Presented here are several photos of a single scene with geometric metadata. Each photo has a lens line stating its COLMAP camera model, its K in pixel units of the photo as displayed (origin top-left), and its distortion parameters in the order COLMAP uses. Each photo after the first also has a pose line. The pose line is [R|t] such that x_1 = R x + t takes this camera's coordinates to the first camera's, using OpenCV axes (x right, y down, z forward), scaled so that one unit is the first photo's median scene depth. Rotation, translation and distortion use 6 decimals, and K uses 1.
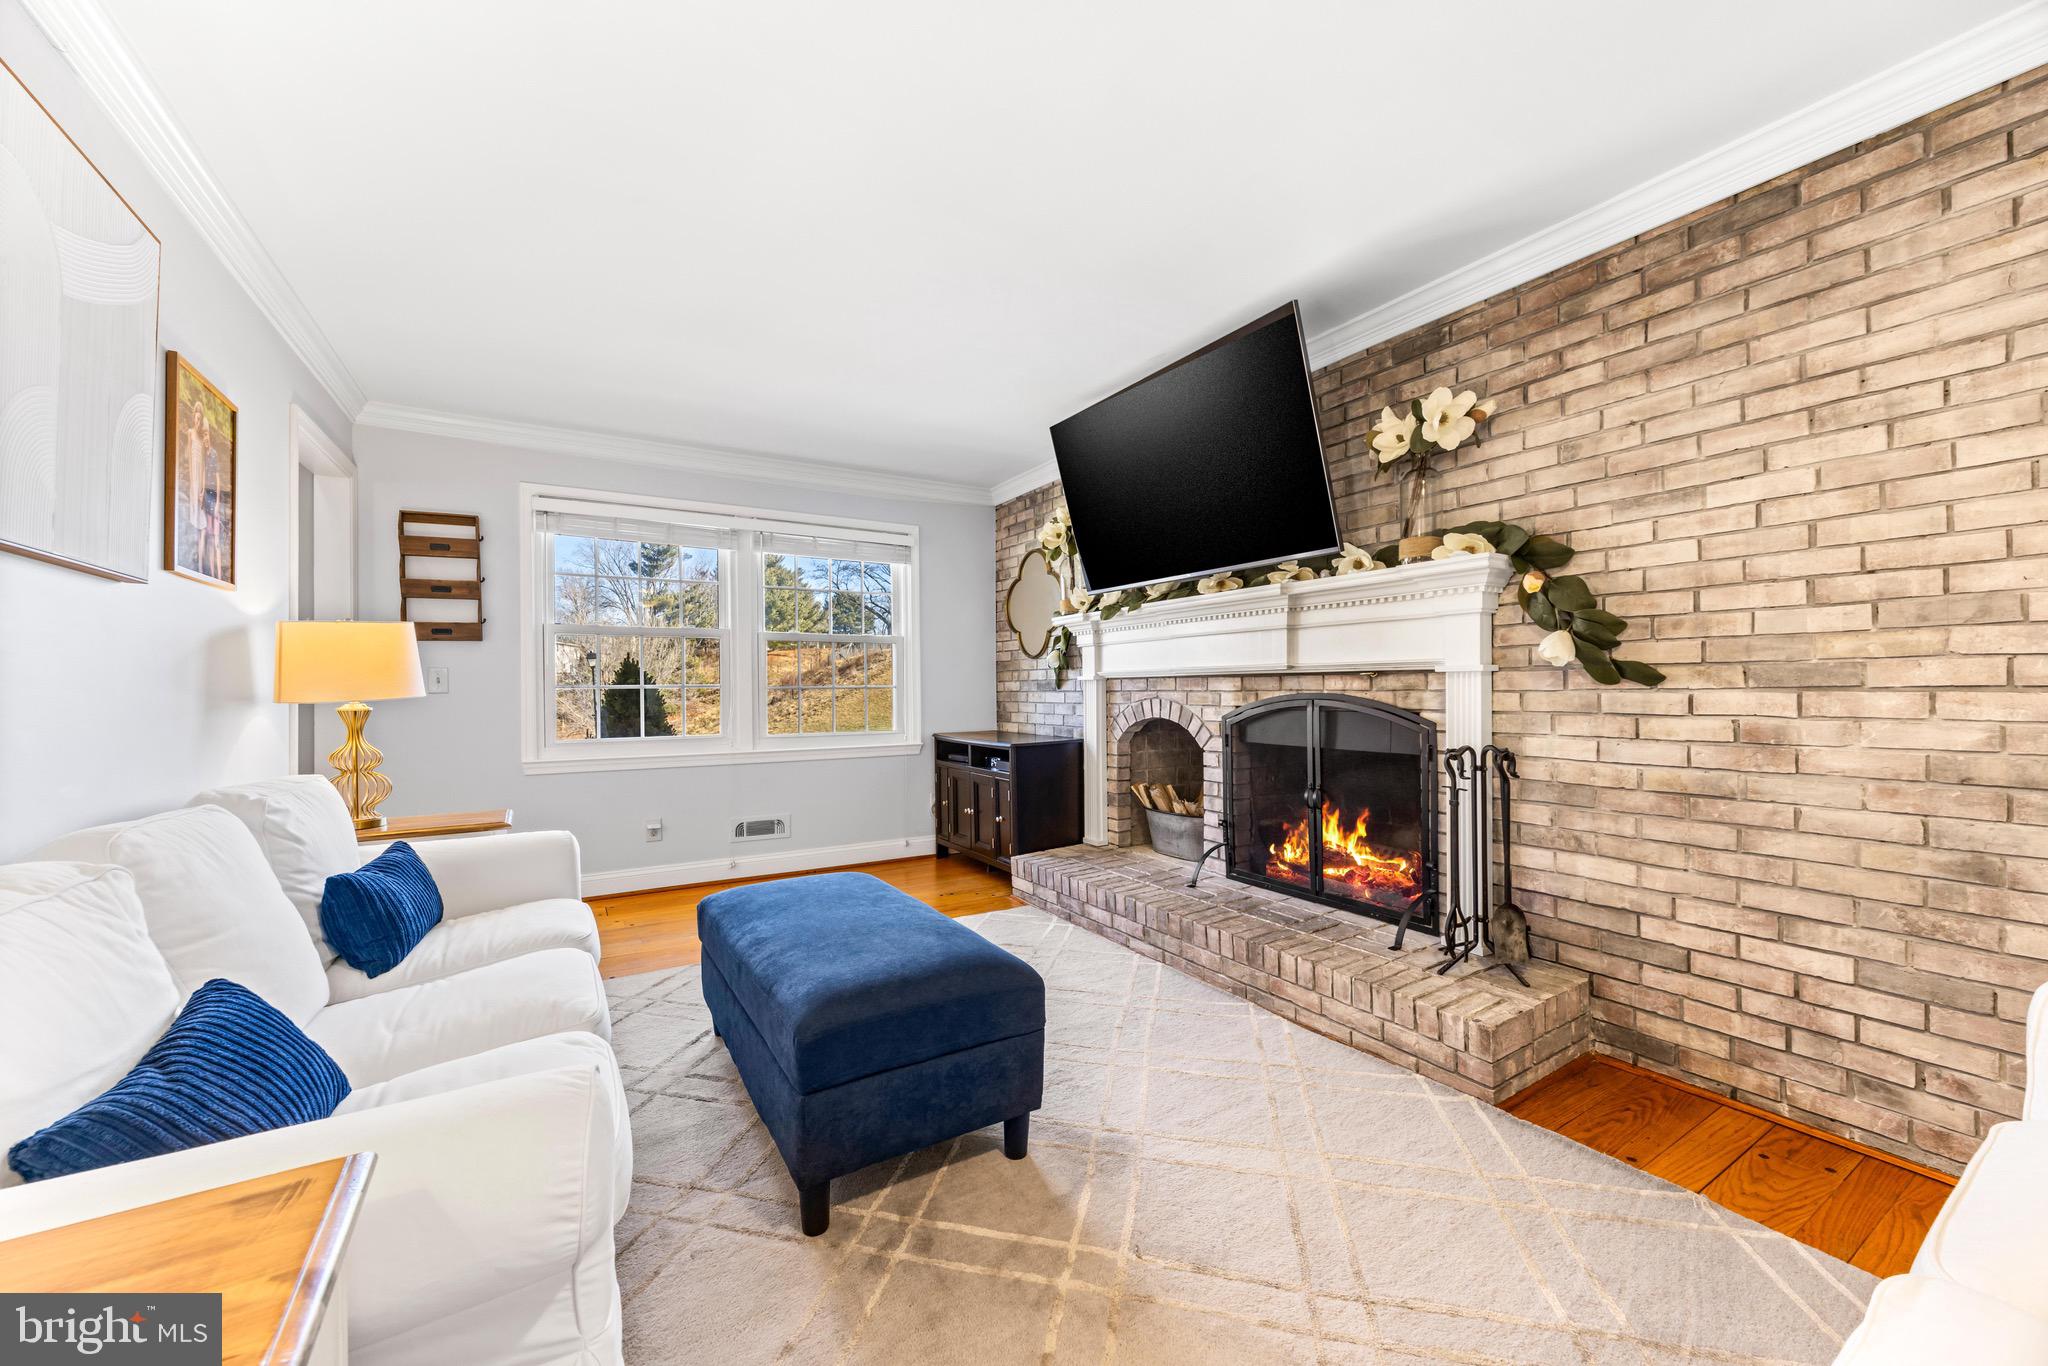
lens RADIAL K [[777.9, 0, 1023.2], [0, 777.9, 693.8], [0, 0, 1]] dist [-0.001652, 0.000093]
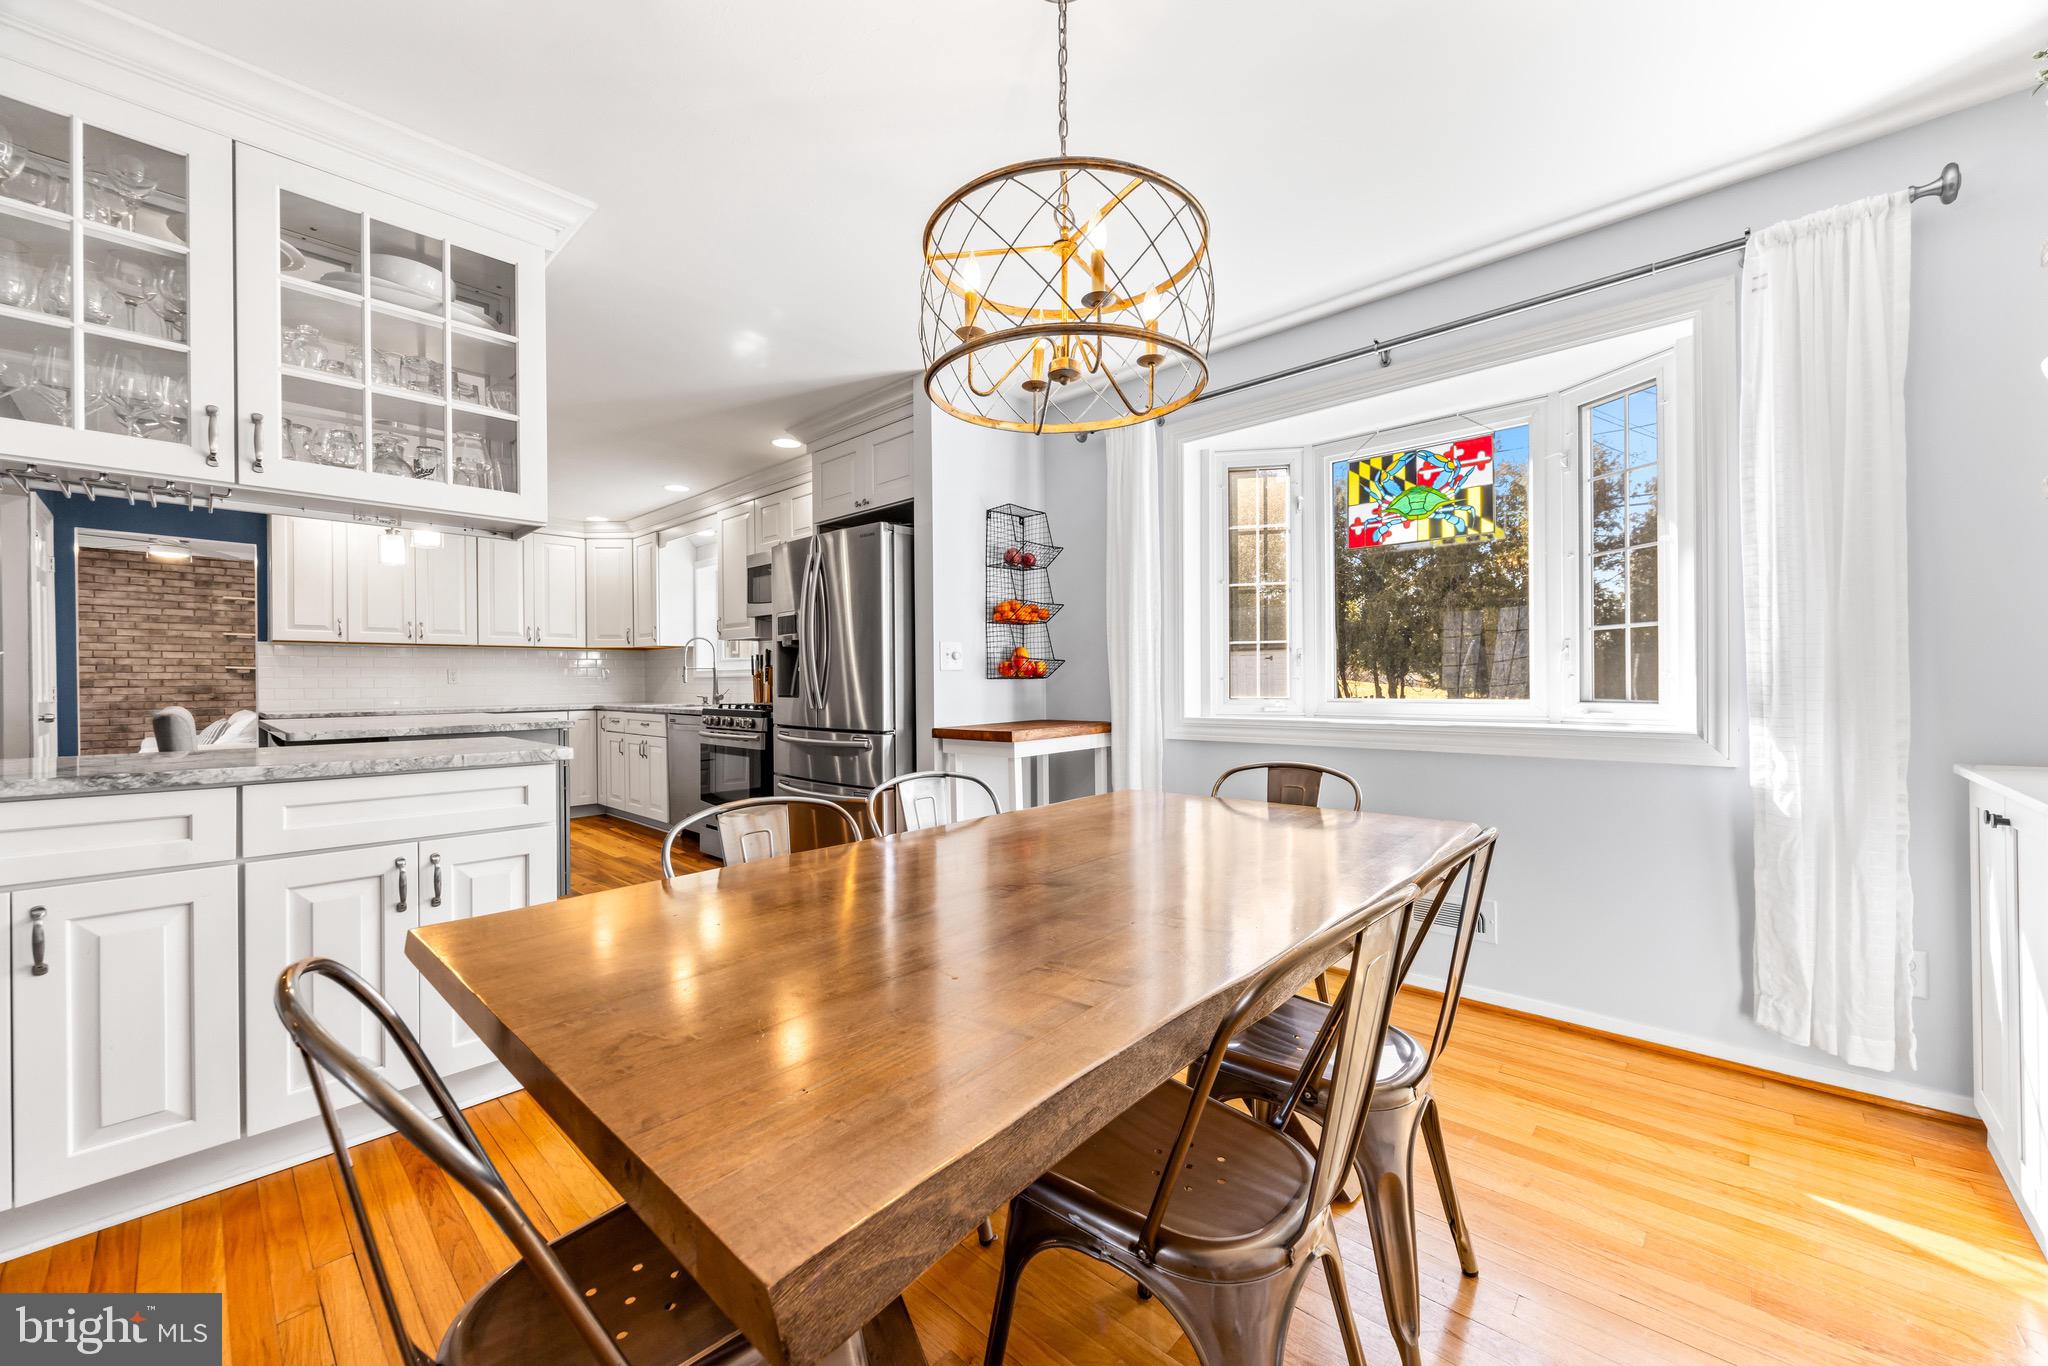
lens RADIAL K [[778.8, 0, 1020.4], [0, 778.8, 681.1], [0, 0, 1]] dist [-0.001980, -0.000472]
pose [[-0.278120, 0.006153, 0.960527, -3.386108], [0.009797, 0.999946, -0.003569, 0.019420], [-0.960496, 0.008418, -0.278165, -2.046046]]
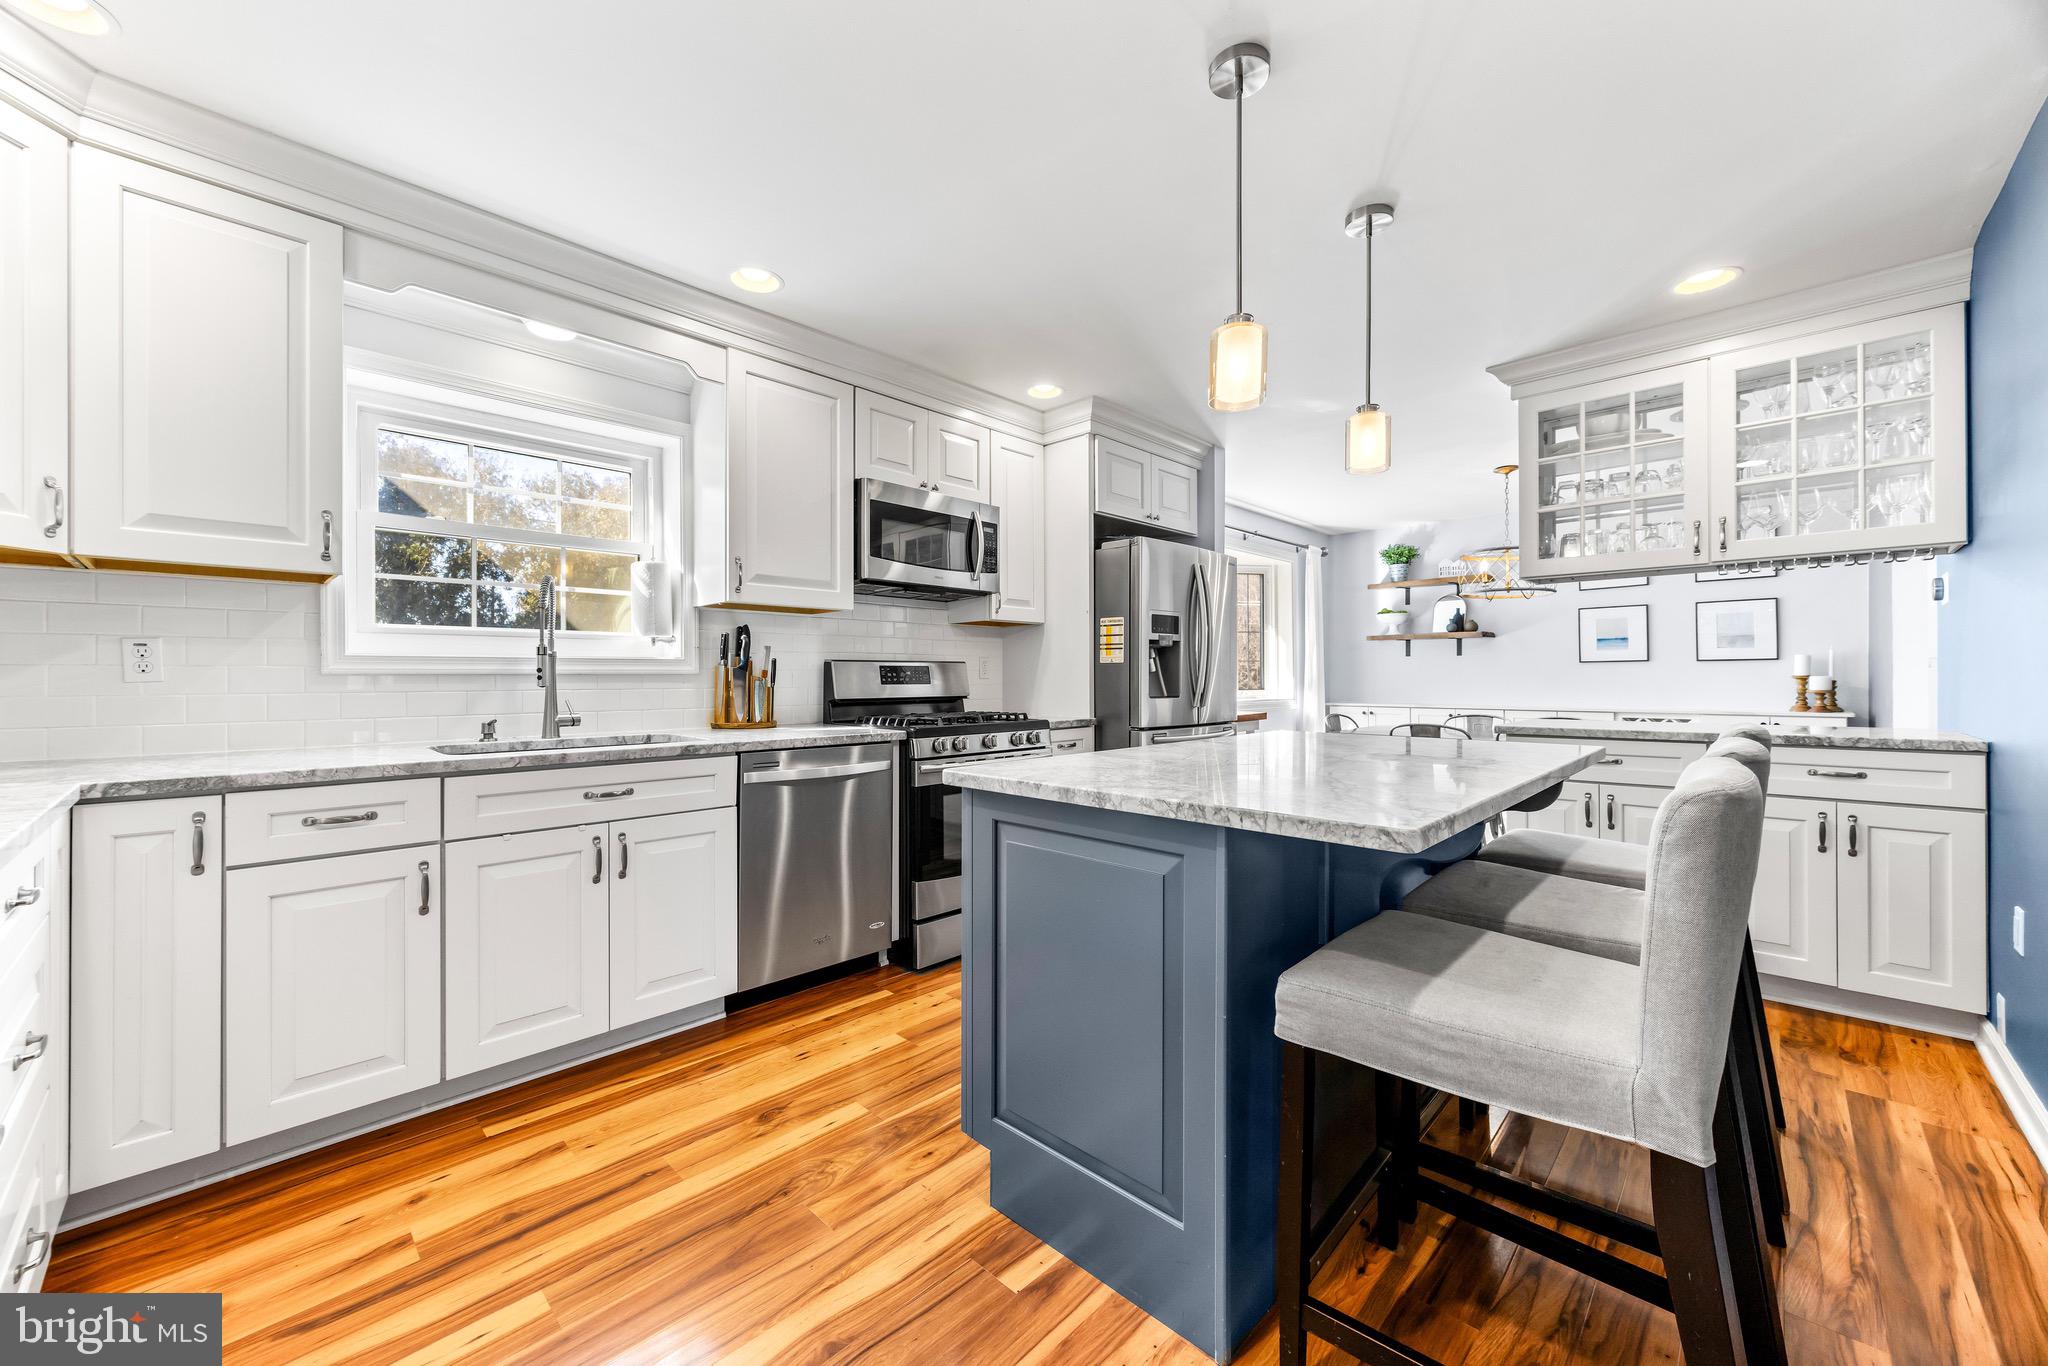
lens RADIAL K [[777.7, 0, 1018.2], [0, 777.7, 674.8], [0, 0, 1]] dist [-0.000101, 0.000002]
pose [[-0.966675, 0.007528, -0.255897, -0.727606], [0.008541, 0.999959, -0.002849, -0.005284], [0.255865, -0.004939, -0.966700, -0.406825]]
